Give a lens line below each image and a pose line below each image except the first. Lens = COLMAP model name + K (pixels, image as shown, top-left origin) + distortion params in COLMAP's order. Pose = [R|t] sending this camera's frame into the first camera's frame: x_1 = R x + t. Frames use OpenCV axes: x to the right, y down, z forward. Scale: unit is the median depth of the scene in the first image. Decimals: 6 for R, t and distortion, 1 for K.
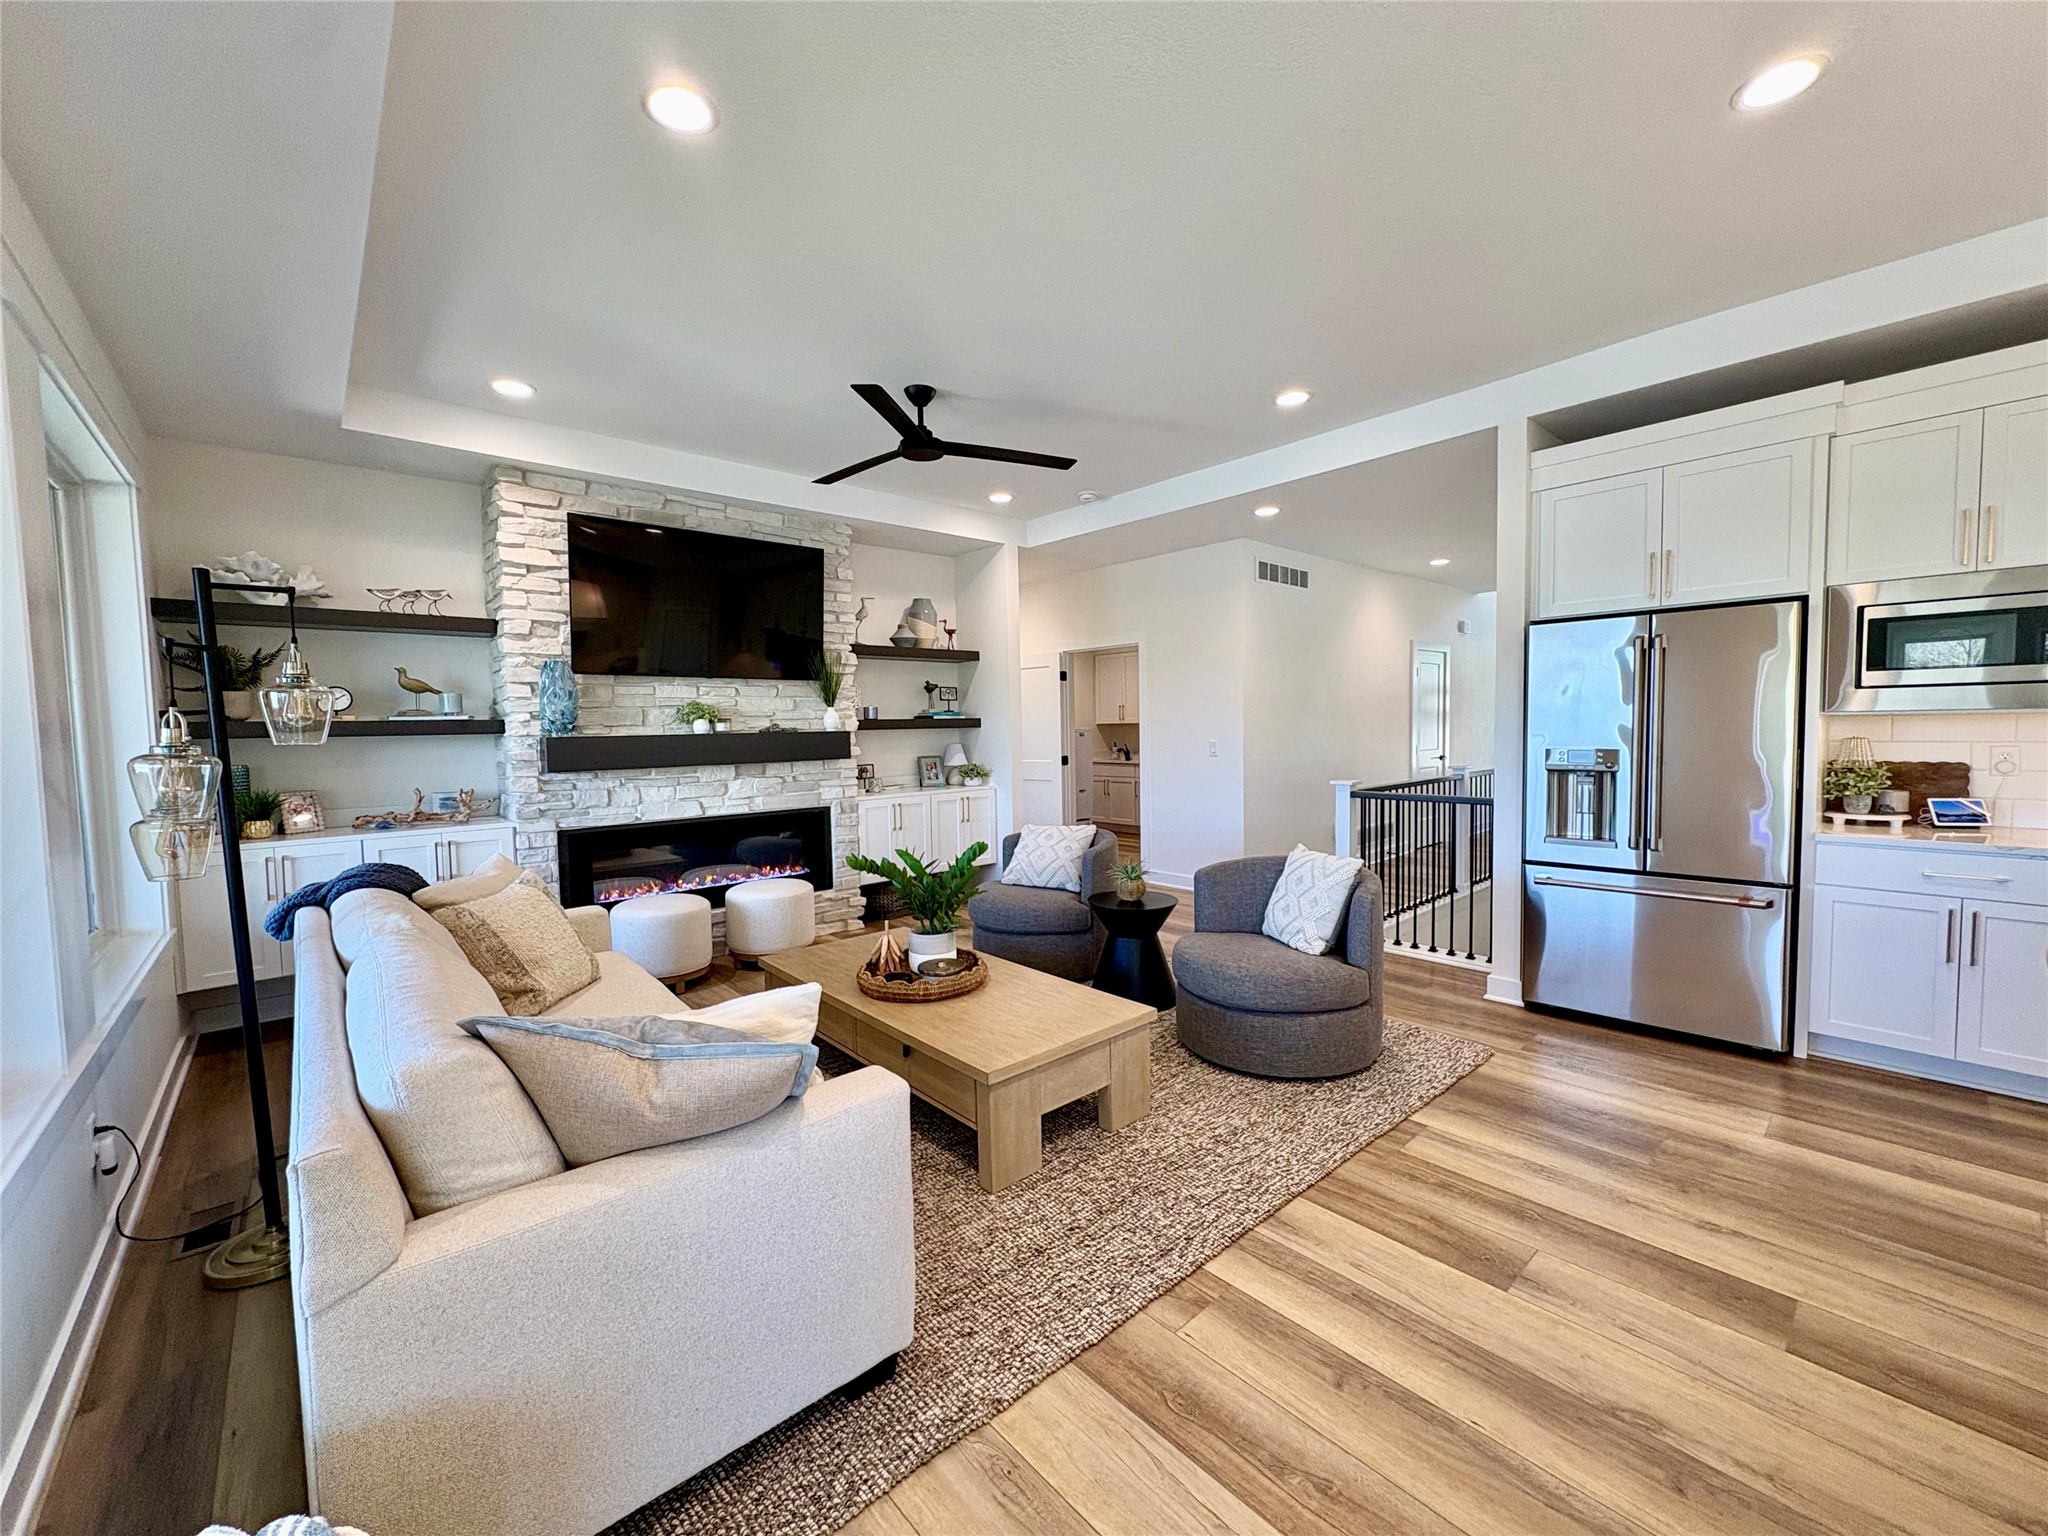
lens RADIAL K [[811.9, 0, 1026.3], [0, 811.9, 767.1], [0, 0, 1]] dist [-0.001413, -0.000595]
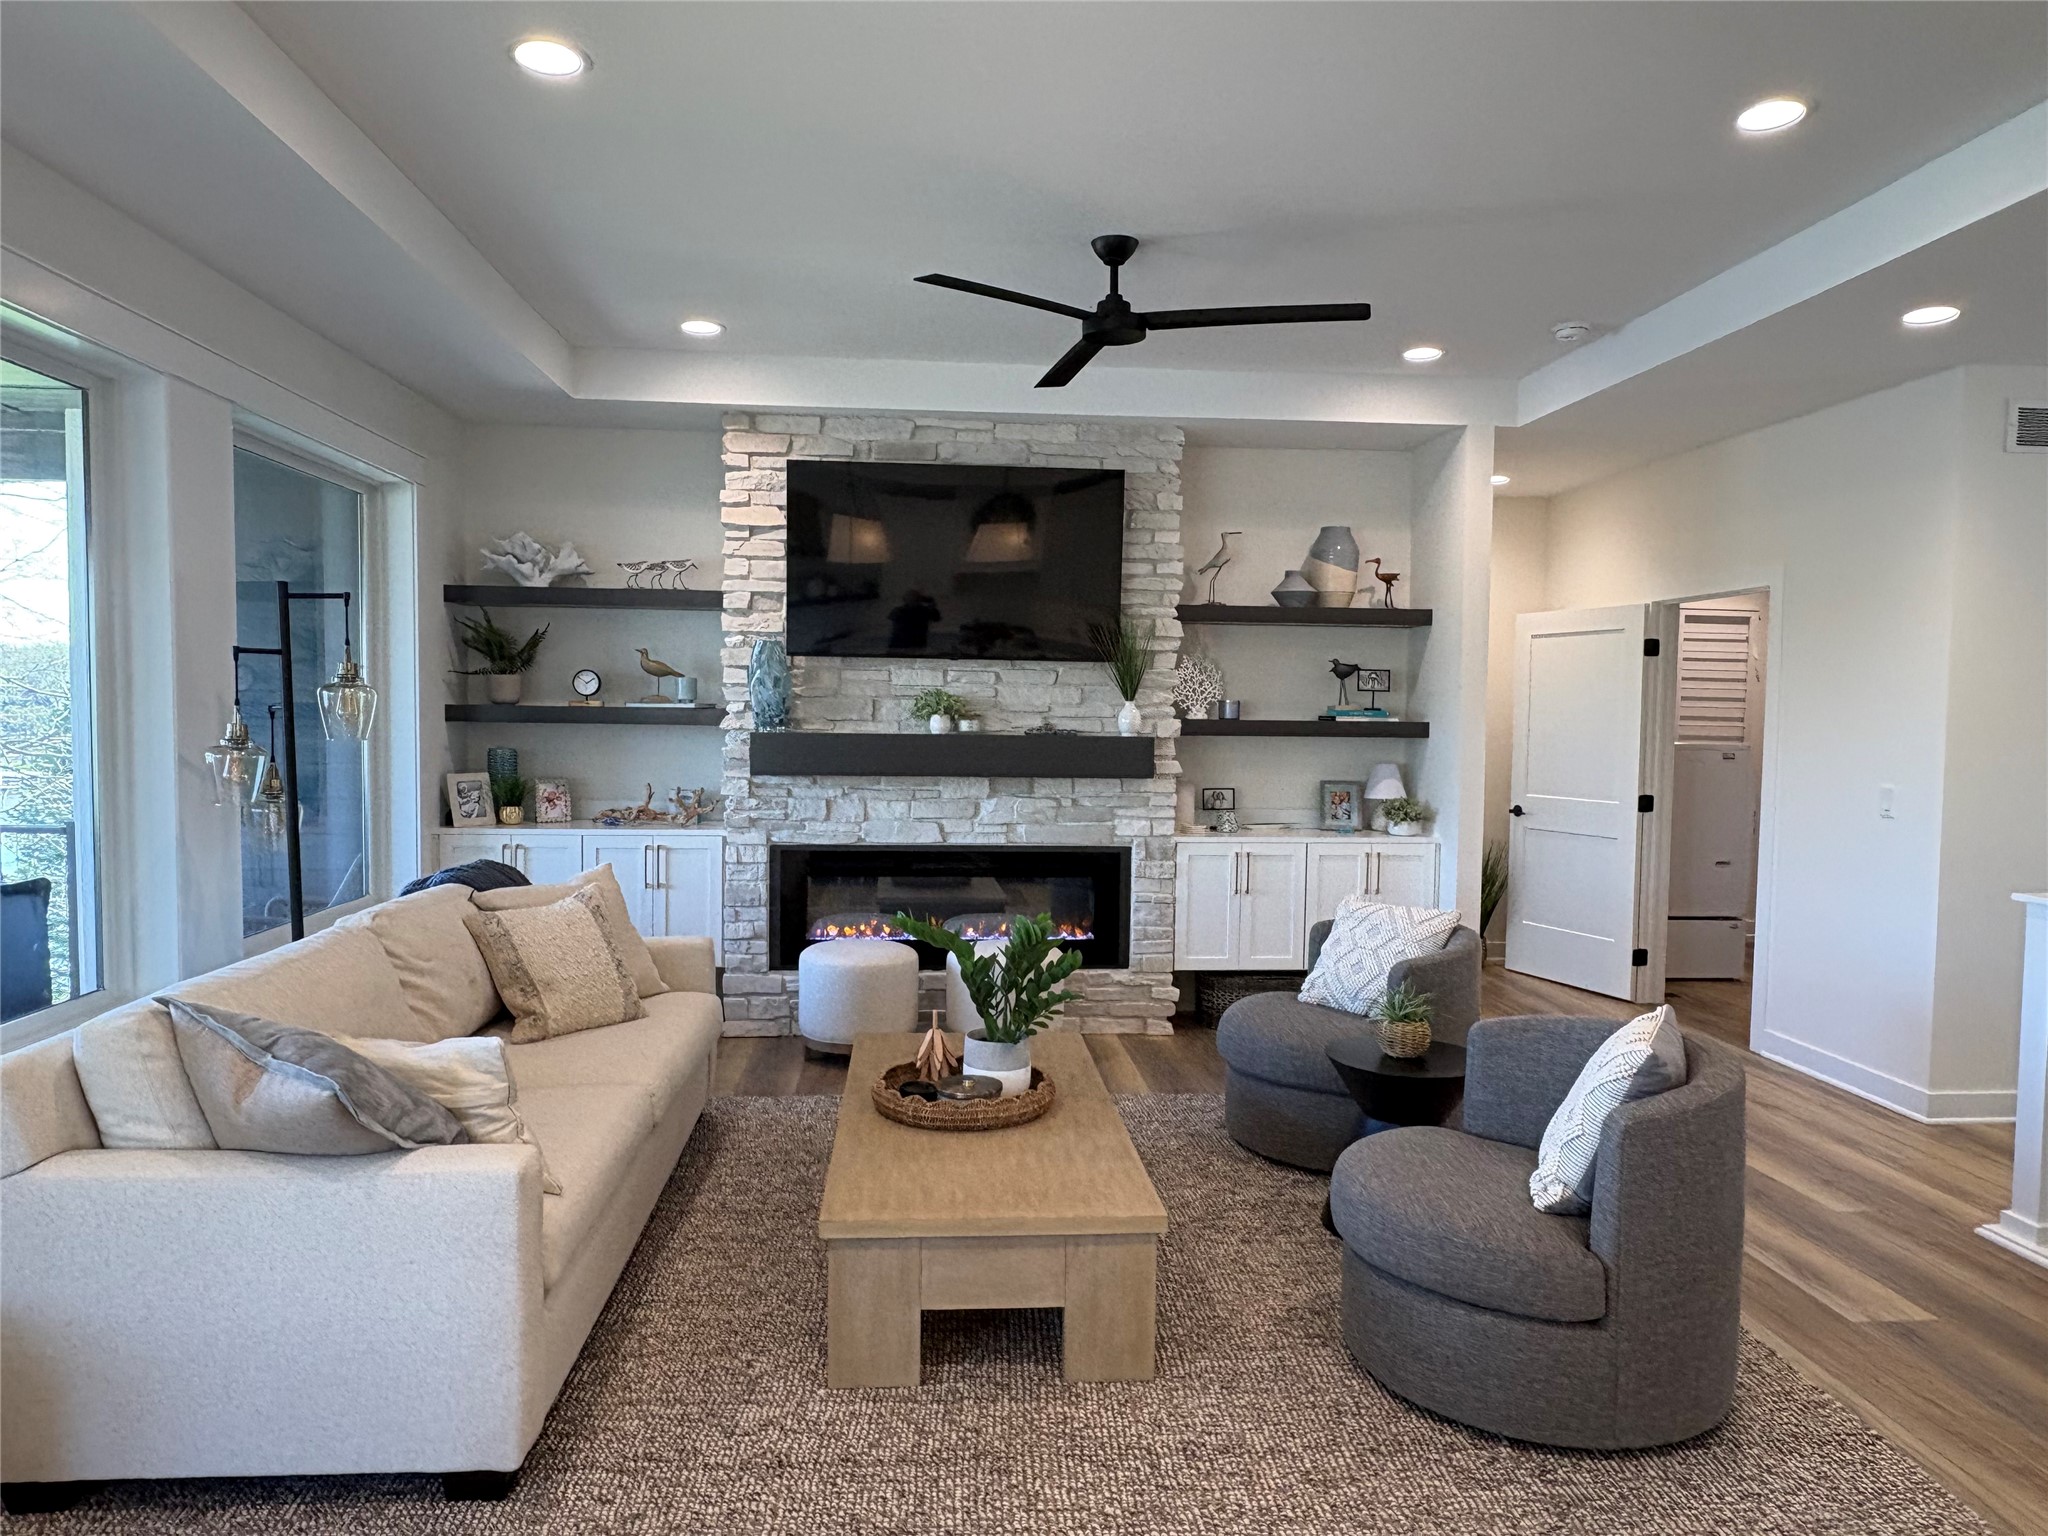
lens RADIAL K [[1330.5, 0, 1020.9], [0, 1330.5, 772.4], [0, 0, 1]] dist [-0.005178, 0.001592]
pose [[0.794988, 0.059351, -0.603715, 0.424999], [-0.060226, 0.998008, 0.018807, -0.035049], [0.603628, 0.021408, 0.796979, 0.070703]]
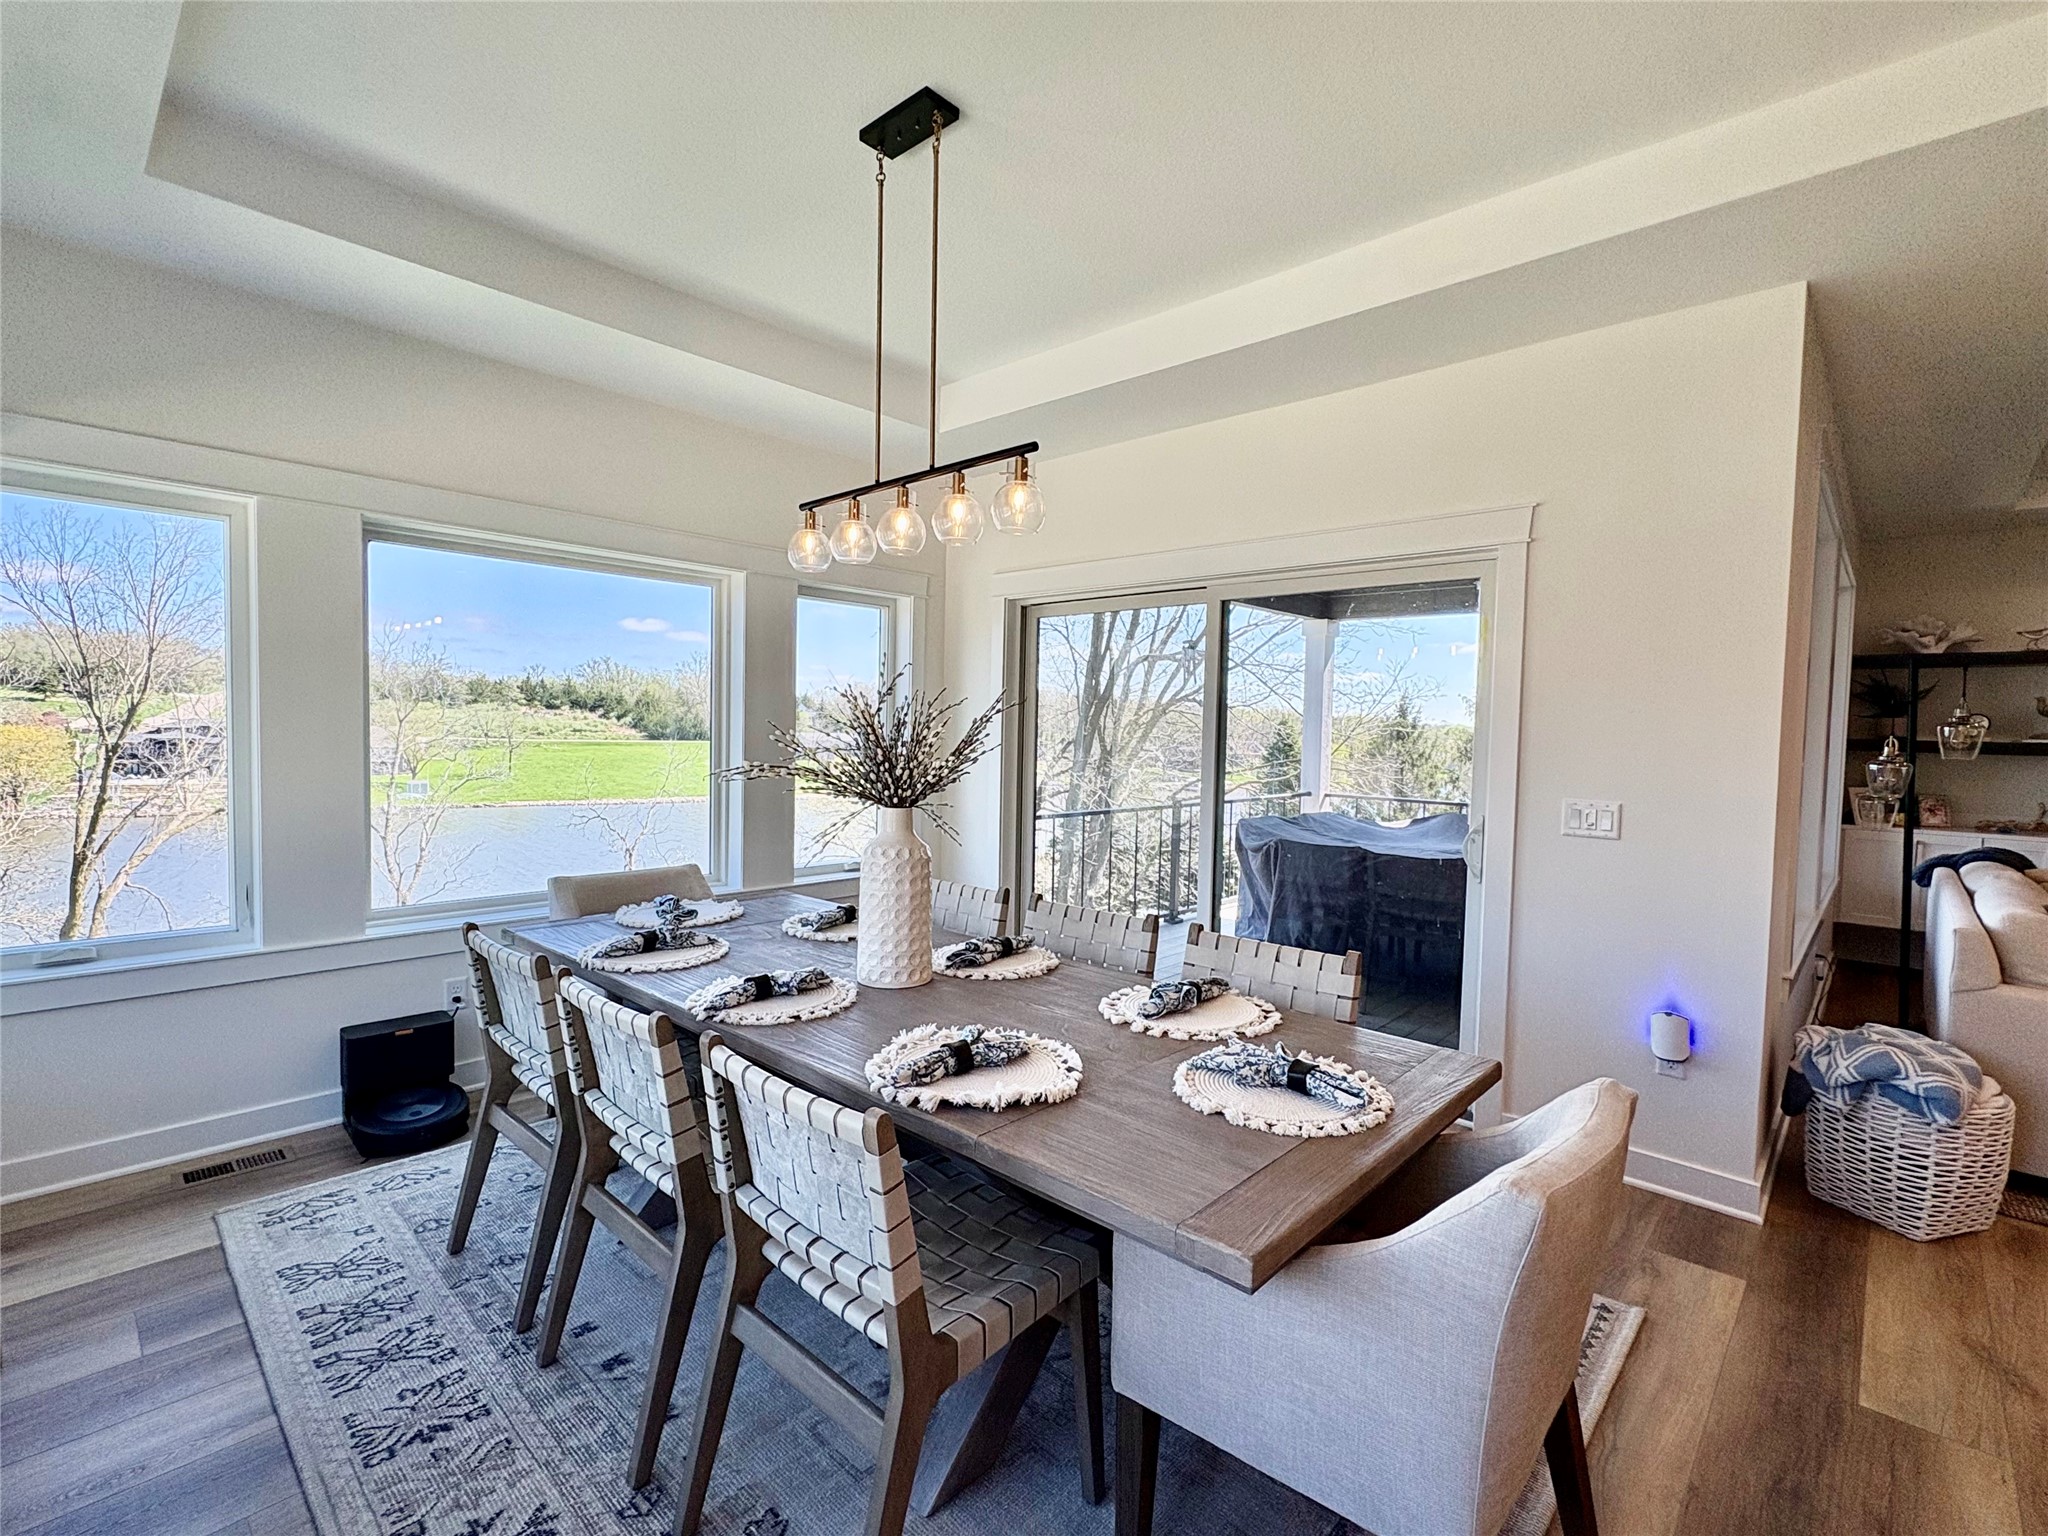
lens RADIAL K [[942.5, 0, 1021.6], [0, 942.5, 771.5], [0, 0, 1]] dist [-0.000148, -0.000002]
pose [[0.090744, 0.064613, -0.993776, 0.400179], [-0.079026, 0.995213, 0.057490, 0.018705], [0.992734, 0.073317, 0.095416, -0.512820]]
